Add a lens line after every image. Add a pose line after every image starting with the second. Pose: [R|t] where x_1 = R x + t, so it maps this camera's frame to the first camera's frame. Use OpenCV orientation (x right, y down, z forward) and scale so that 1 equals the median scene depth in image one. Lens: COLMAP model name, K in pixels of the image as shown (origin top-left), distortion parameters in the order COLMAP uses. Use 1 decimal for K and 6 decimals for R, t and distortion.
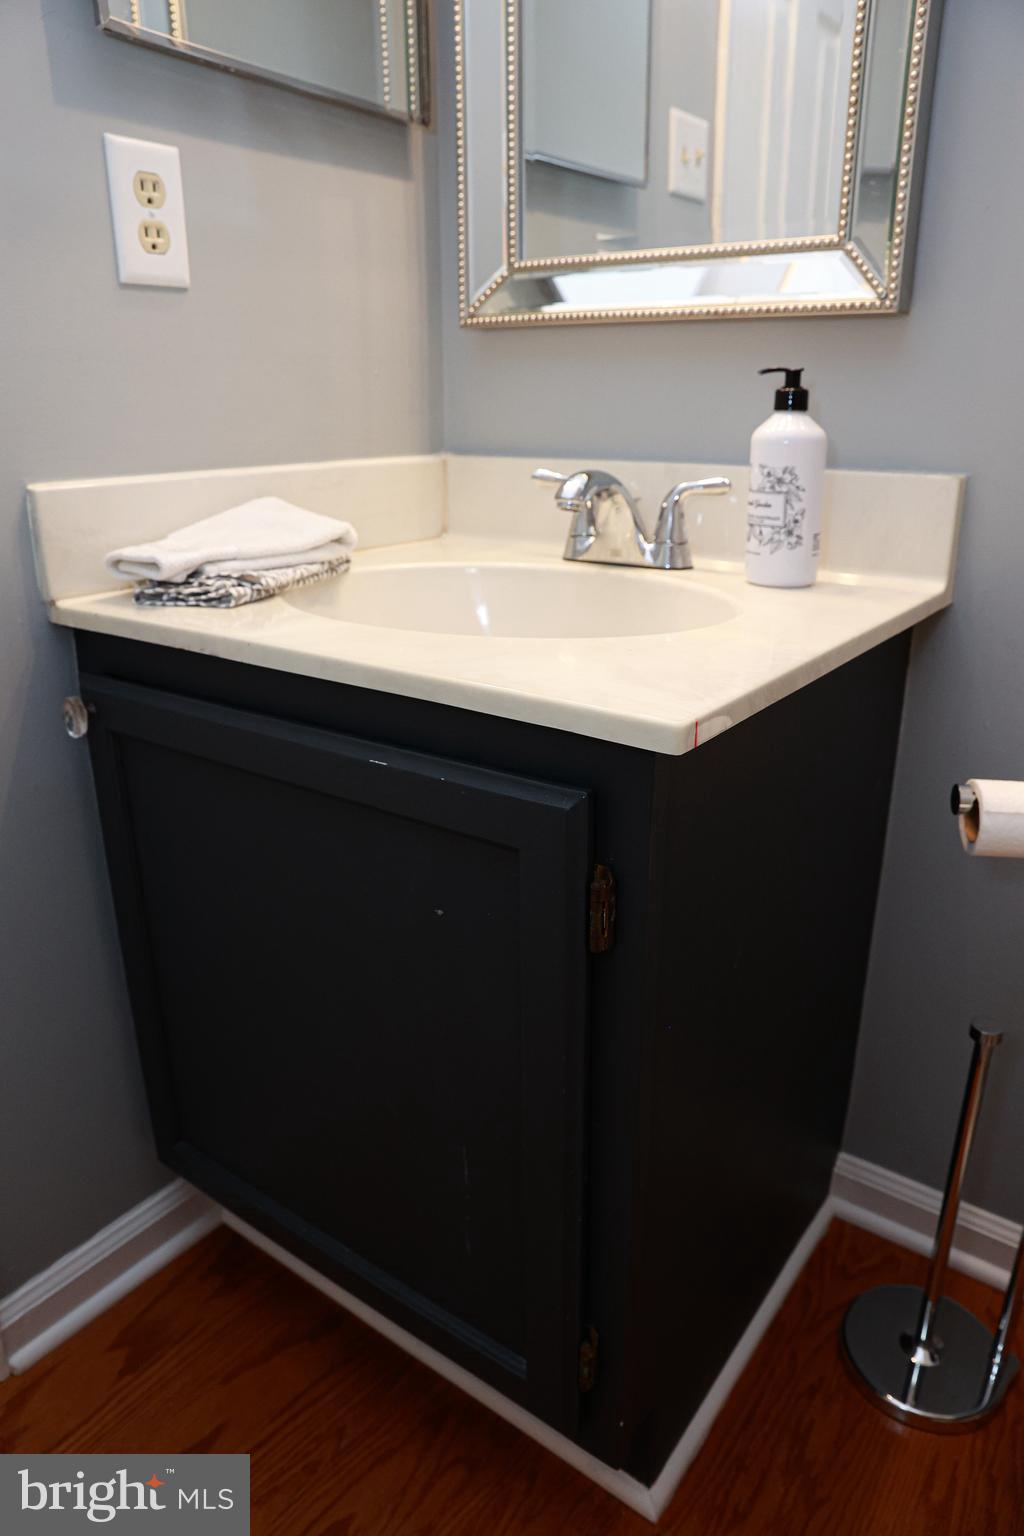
lens RADIAL K [[1036.8, 0, 511.1], [0, 1036.8, 780.8], [0, 0, 1]] dist [-0.101857, 0.069253]
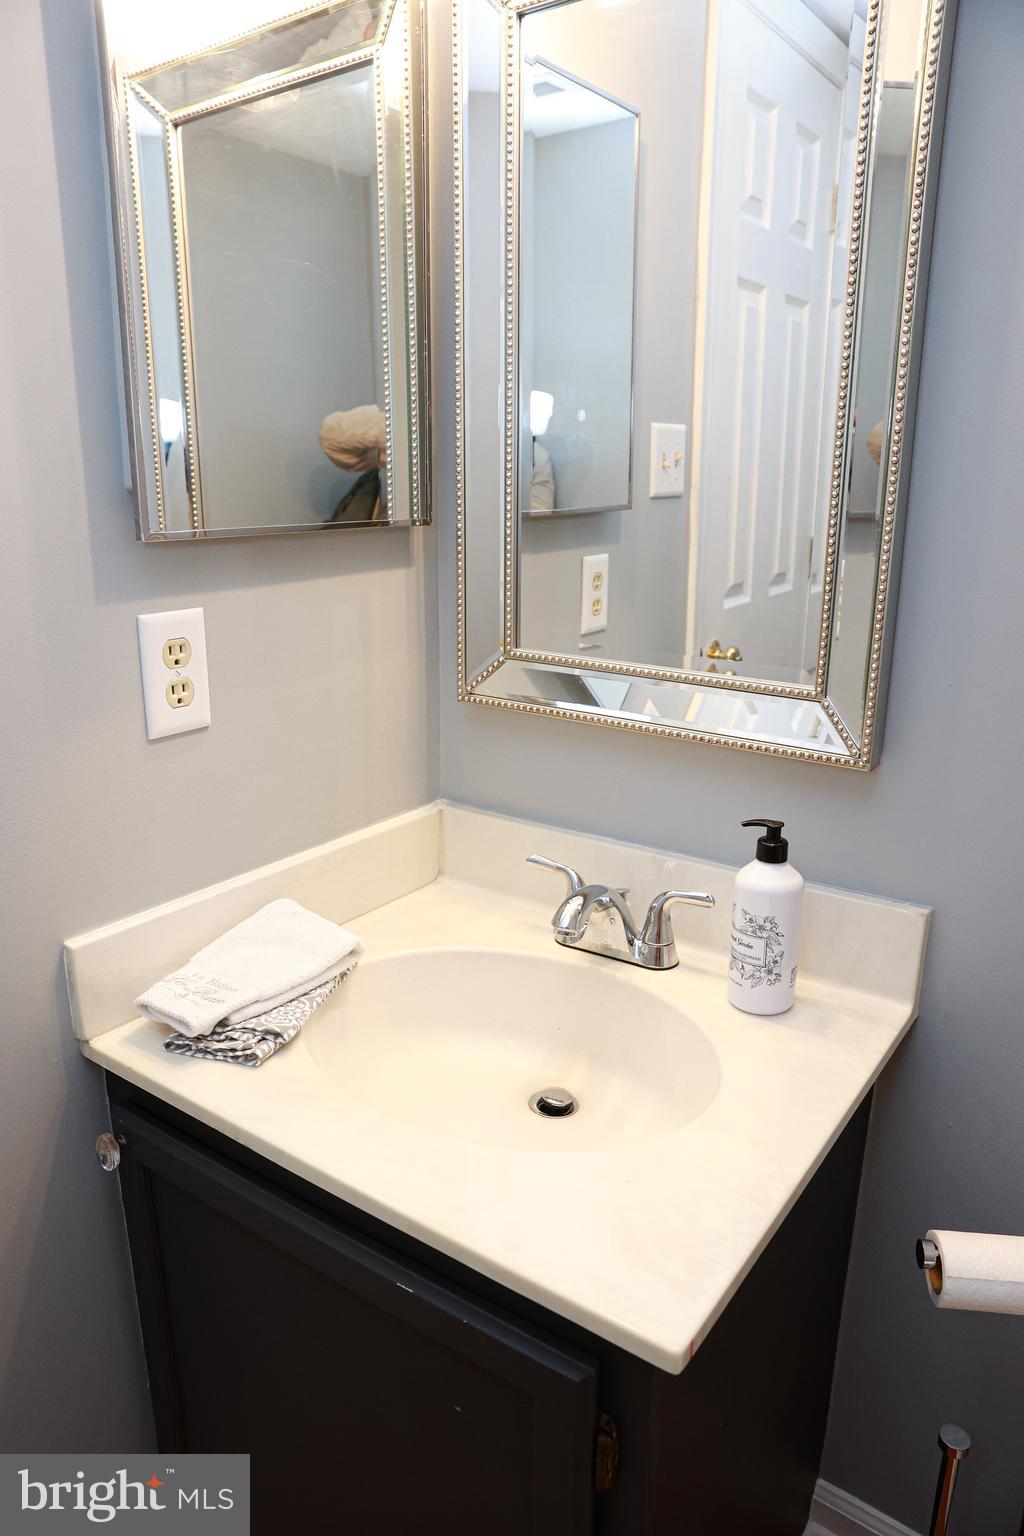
lens RADIAL K [[1056.1, 0, 491.9], [0, 1056.1, 772.6], [0, 0, 1]] dist [-0.103815, 0.080082]
pose [[0.999852, 0.002697, 0.016999, -0.042040], [-0.001774, 0.998535, -0.054071, -0.396824], [-0.017119, 0.054033, 0.998392, -0.113559]]
